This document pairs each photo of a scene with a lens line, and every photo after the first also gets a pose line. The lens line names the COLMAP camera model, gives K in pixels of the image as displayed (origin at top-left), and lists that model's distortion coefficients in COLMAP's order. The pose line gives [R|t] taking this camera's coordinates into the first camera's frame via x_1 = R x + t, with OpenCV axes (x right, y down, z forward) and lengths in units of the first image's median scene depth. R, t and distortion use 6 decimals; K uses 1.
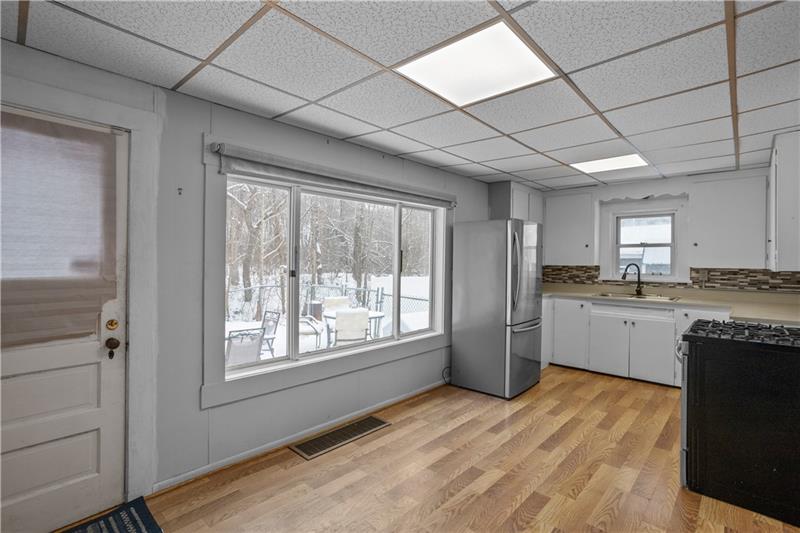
lens RADIAL K [[385.5, 0, 396.6], [0, 385.5, 261.3], [0, 0, 1]] dist [-0.035304, 0.022795]
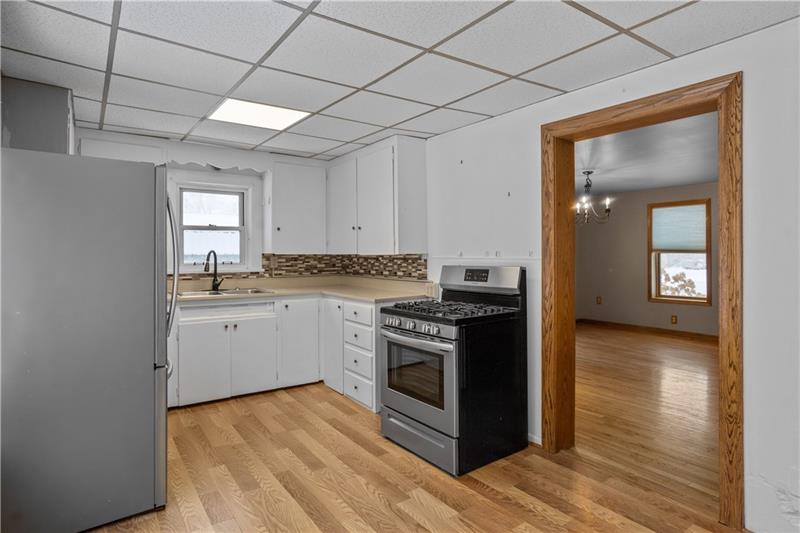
lens RADIAL K [[444.4, 0, 395.6], [0, 444.4, 250.2], [0, 0, 1]] dist [-0.033898, 0.025547]
pose [[0.210729, -0.001837, 0.977543, -0.213038], [0.007736, 0.999970, 0.000212, 0.009642], [-0.977514, 0.007517, 0.210737, 0.519570]]
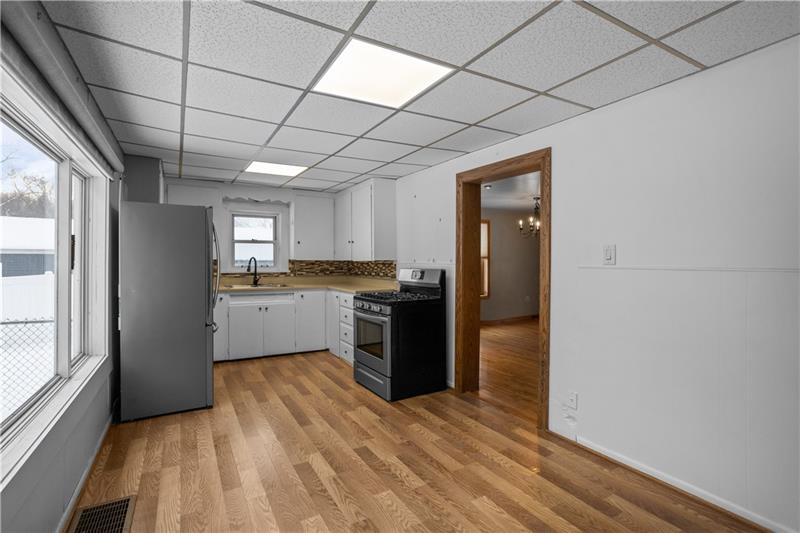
lens RADIAL K [[385.5, 0, 393.4], [0, 385.5, 263.1], [0, 0, 1]] dist [-0.035304, 0.022795]
pose [[0.306765, -0.015250, 0.951663, -0.396789], [0.003923, 0.999883, 0.014758, 0.009573], [-0.951777, -0.000793, 0.306789, 0.293397]]
